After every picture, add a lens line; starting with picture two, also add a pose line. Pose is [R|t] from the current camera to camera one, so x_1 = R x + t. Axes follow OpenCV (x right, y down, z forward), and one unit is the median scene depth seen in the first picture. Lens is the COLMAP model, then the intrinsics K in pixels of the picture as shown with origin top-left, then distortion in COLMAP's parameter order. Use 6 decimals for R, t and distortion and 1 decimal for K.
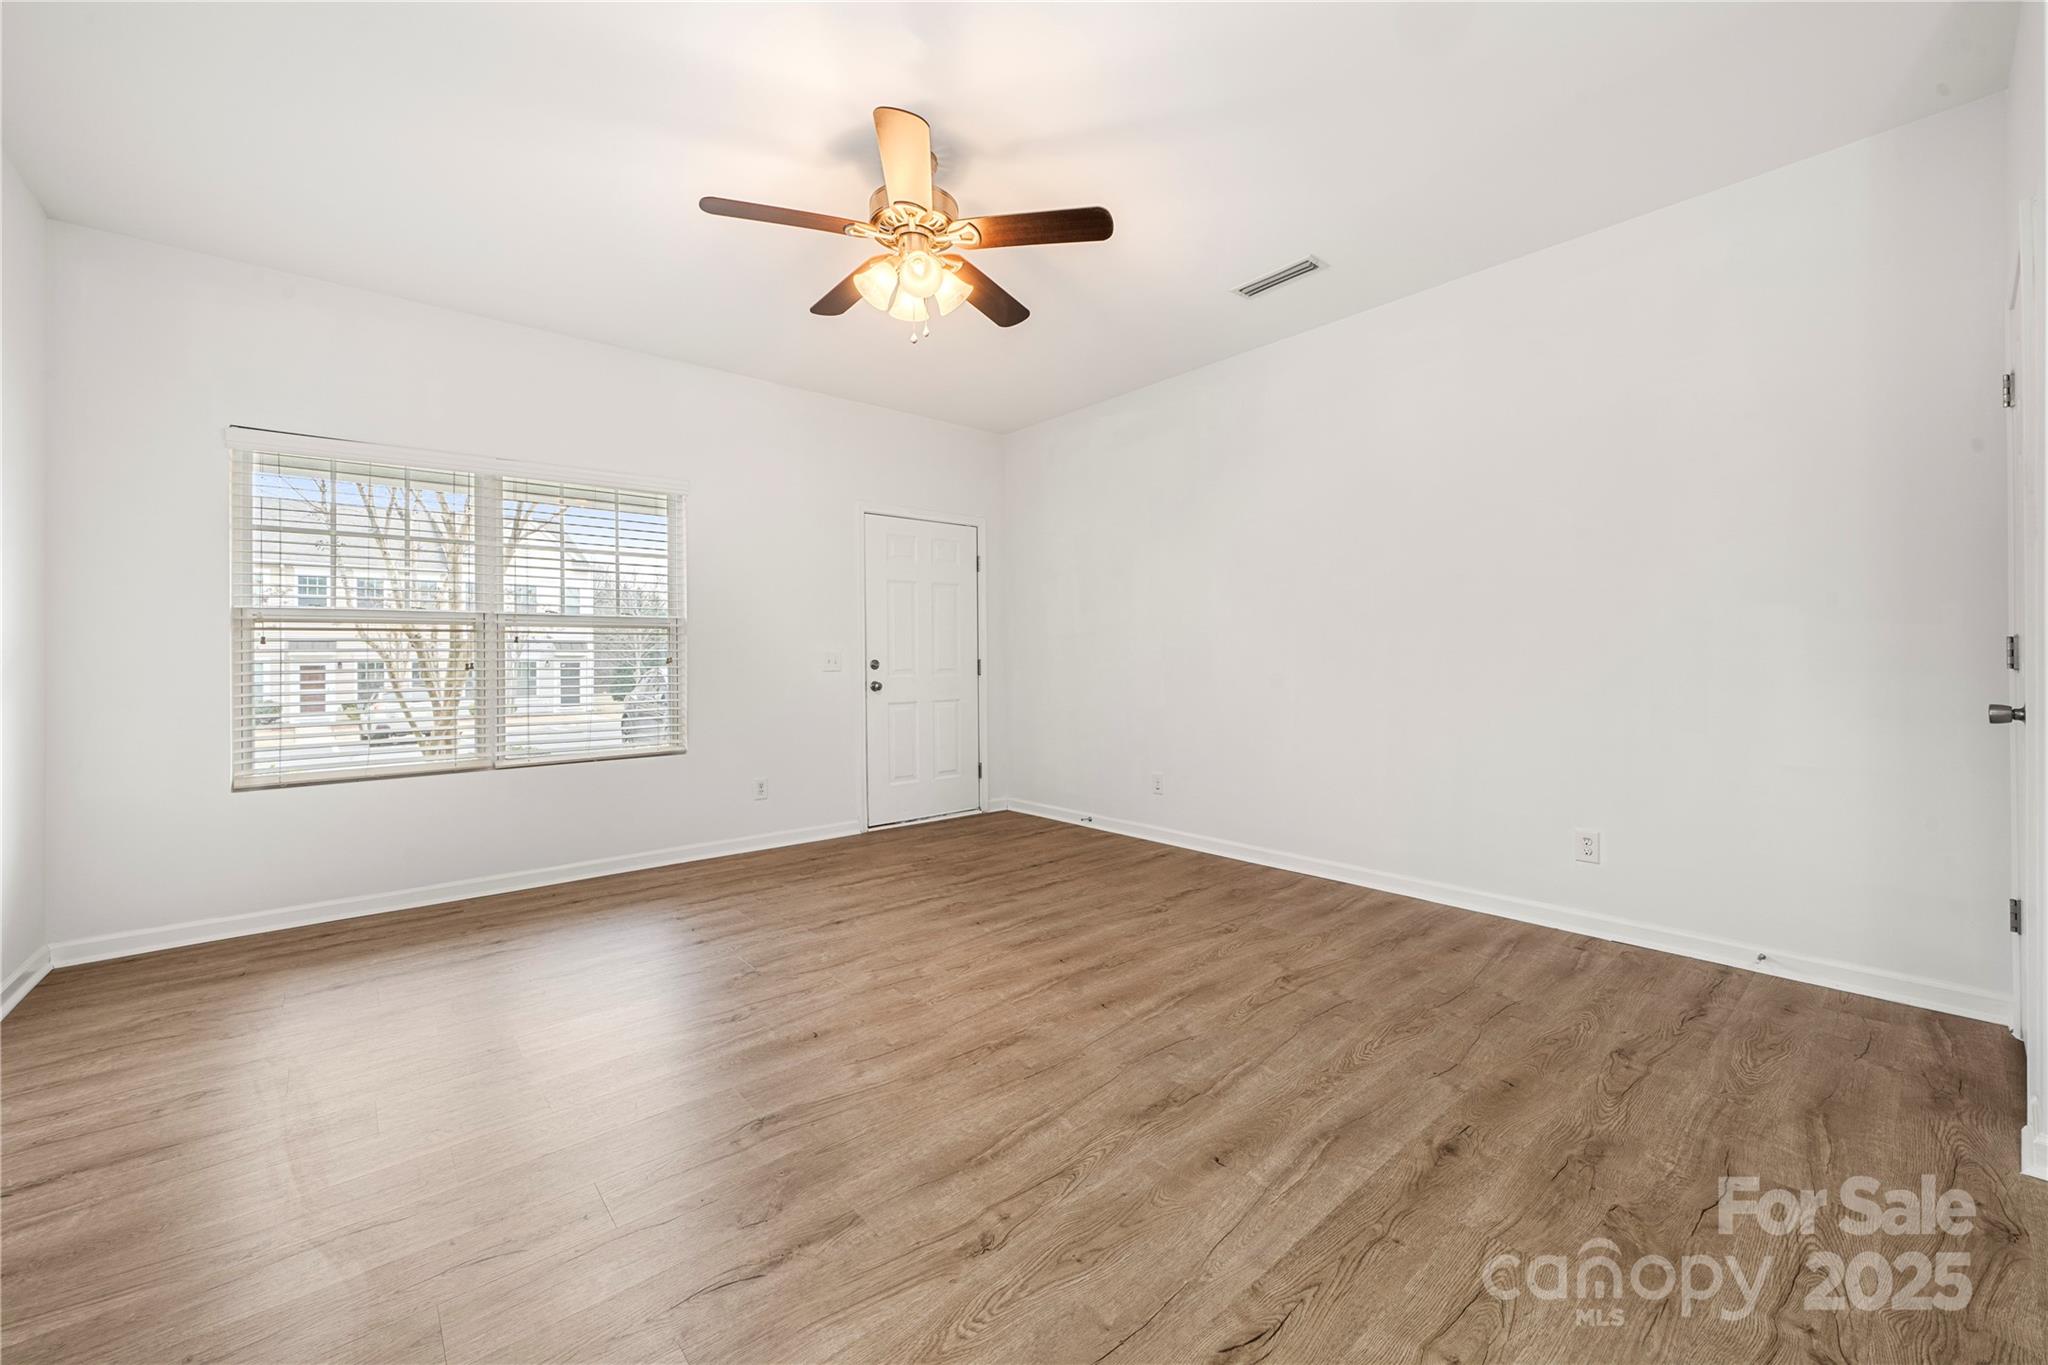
lens RADIAL K [[800.5, 0, 1025.3], [0, 800.5, 648.2], [0, 0, 1]] dist [-0.000669, -0.000149]
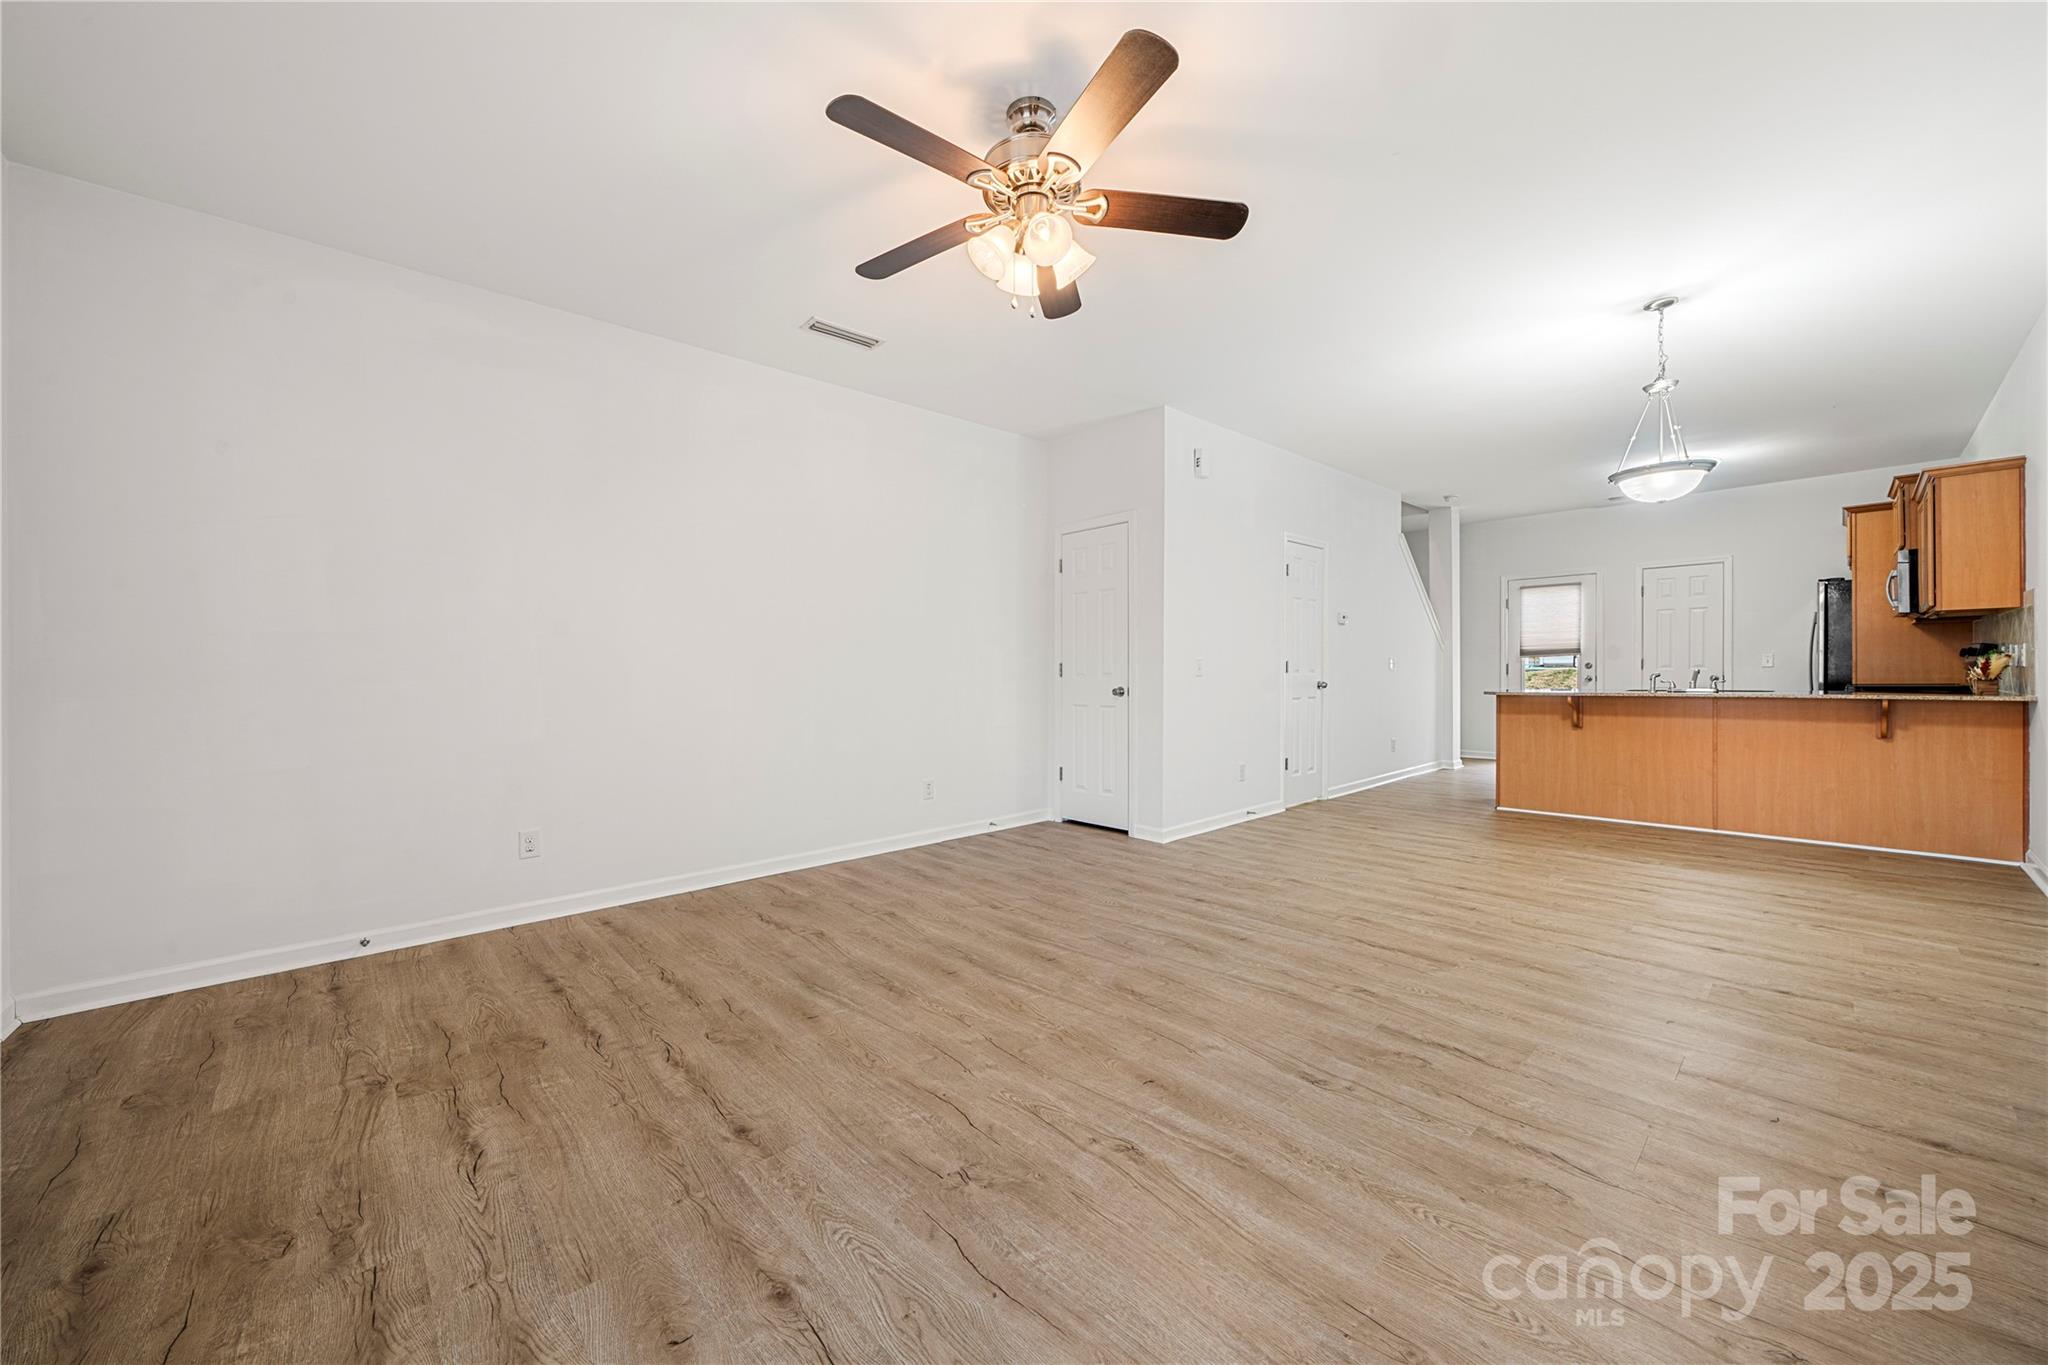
lens RADIAL K [[755.0, 0, 1011.0], [0, 755.0, 672.2], [0, 0, 1]] dist [-0.003837, -0.000141]
pose [[-0.025813, 0.004725, 0.999656, -0.818749], [-0.005295, 0.999974, -0.004863, 0.018711], [-0.999653, -0.005419, -0.025787, 0.869202]]
